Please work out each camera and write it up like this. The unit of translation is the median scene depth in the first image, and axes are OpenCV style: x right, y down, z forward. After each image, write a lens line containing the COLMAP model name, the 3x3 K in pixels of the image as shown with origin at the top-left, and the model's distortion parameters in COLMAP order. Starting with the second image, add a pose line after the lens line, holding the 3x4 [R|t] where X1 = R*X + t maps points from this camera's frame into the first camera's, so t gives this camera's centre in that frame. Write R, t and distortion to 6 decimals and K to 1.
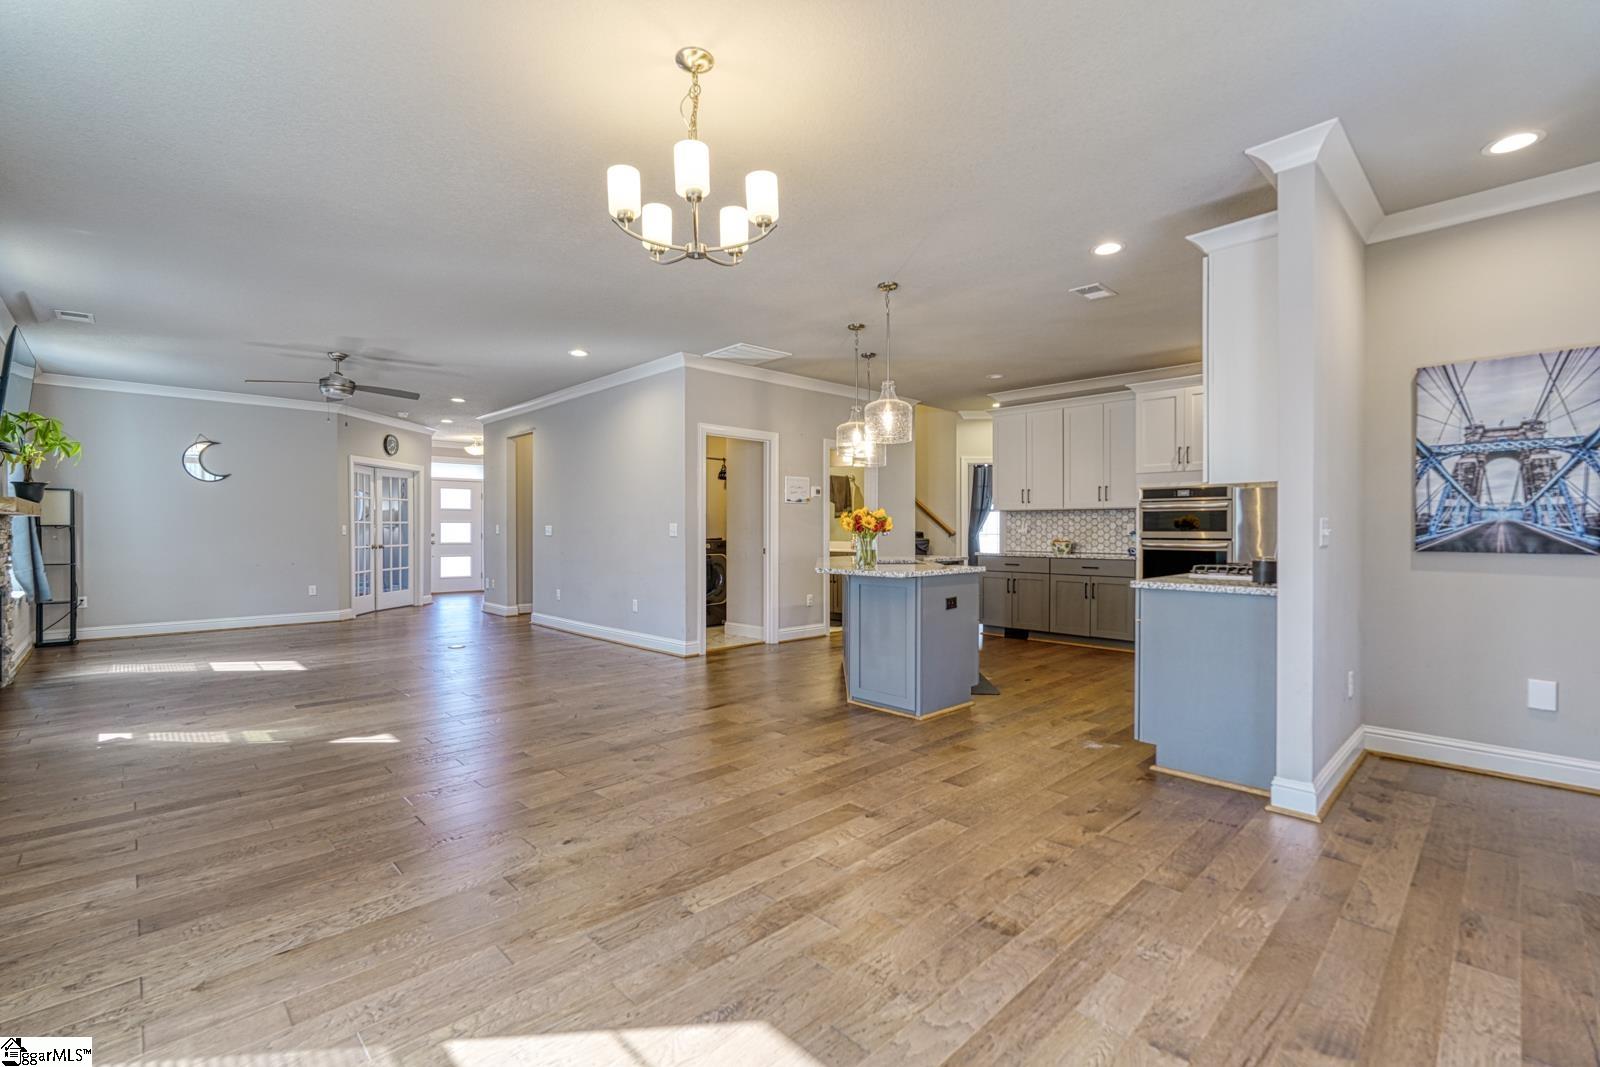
lens RADIAL K [[708.4, 0, 801.5], [0, 708.4, 532.2], [0, 0, 1]] dist [-0.001046, 0.000869]
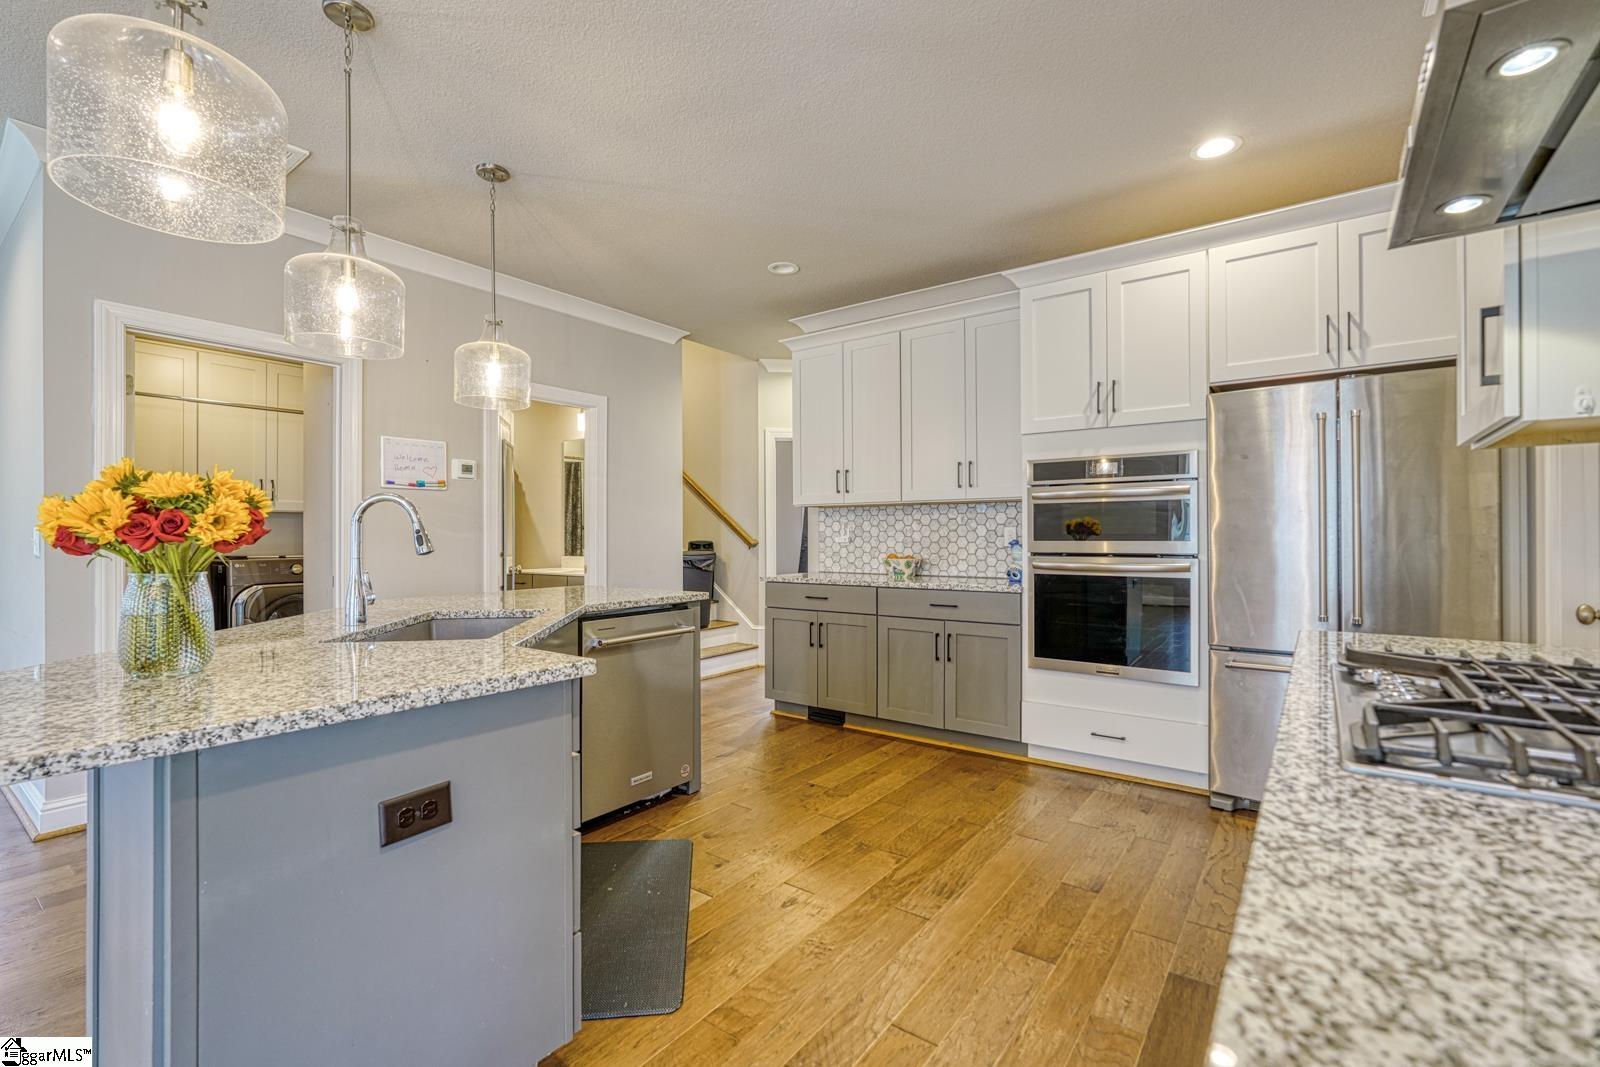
lens RADIAL K [[708.4, 0, 800.1], [0, 708.4, 526.9], [0, 0, 1]] dist [-0.001046, 0.000869]
pose [[0.986680, -0.000519, 0.162675, 0.191561], [0.003418, 0.999840, -0.017543, -0.002226], [-0.162640, 0.017865, 0.986524, 0.435705]]
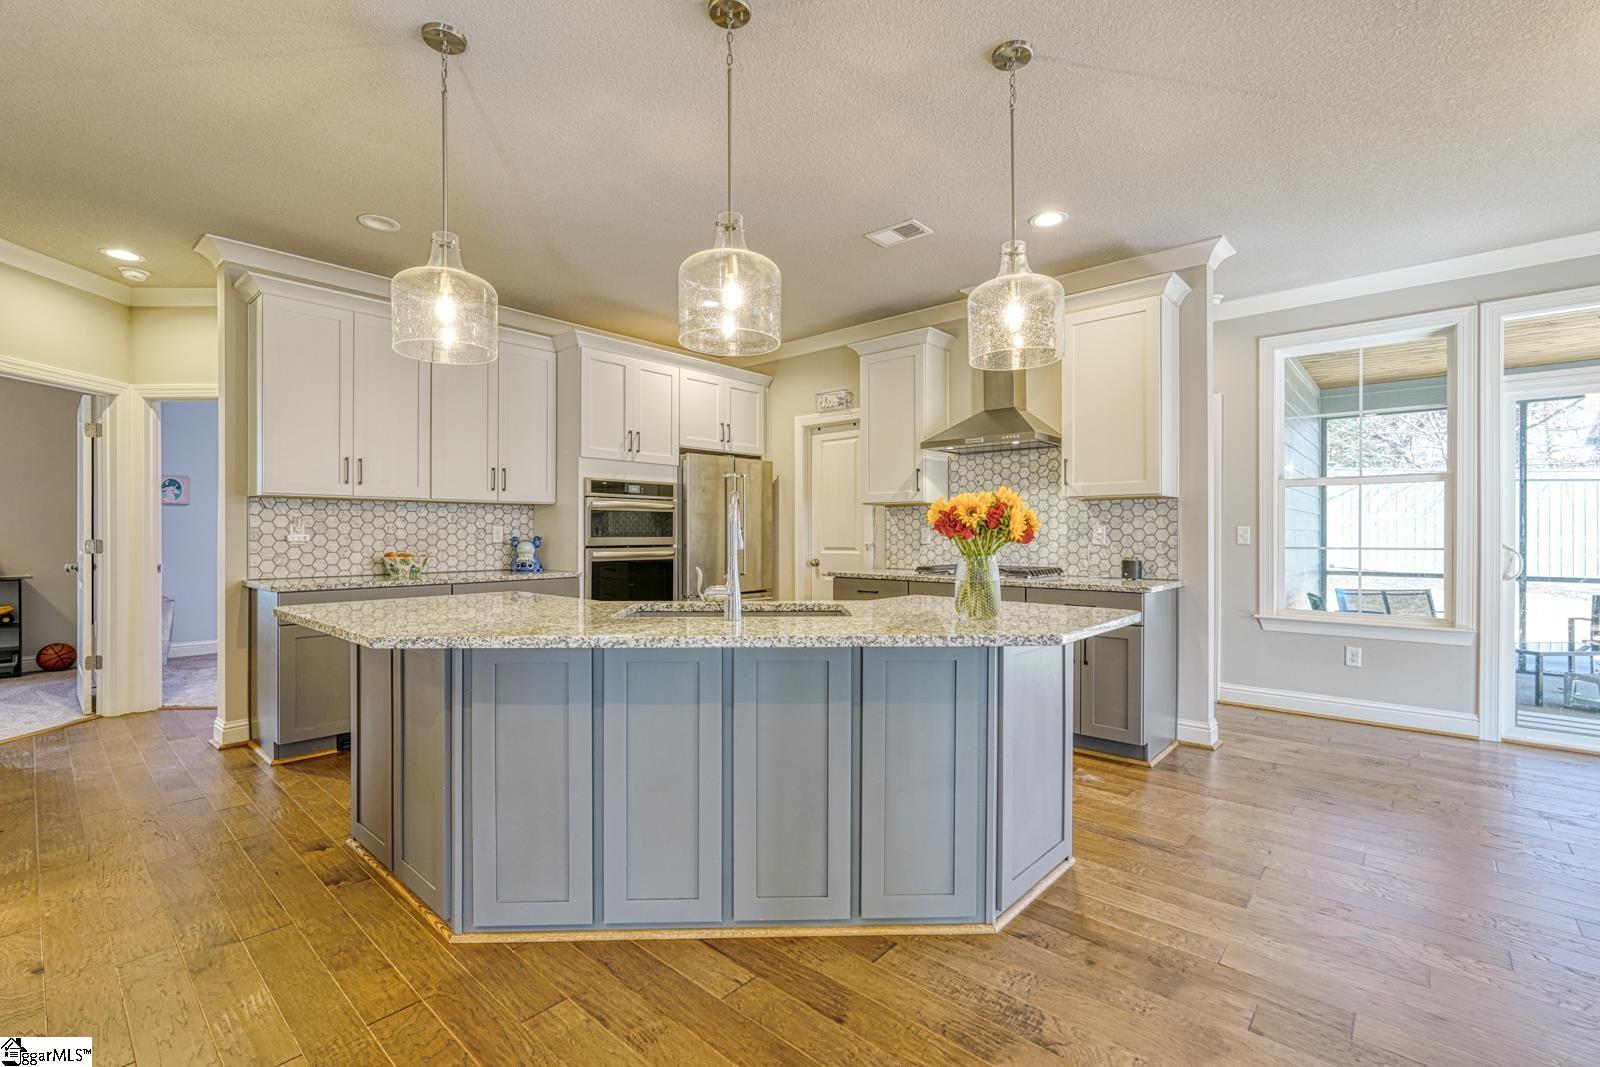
lens RADIAL K [[708.4, 0, 796.0], [0, 708.4, 530.9], [0, 0, 1]] dist [-0.001046, 0.000869]
pose [[-0.070869, 0.004161, 0.997477, -0.231794], [0.004905, 0.999981, -0.003823, -0.003091], [-0.997474, 0.004622, -0.070888, 0.741115]]
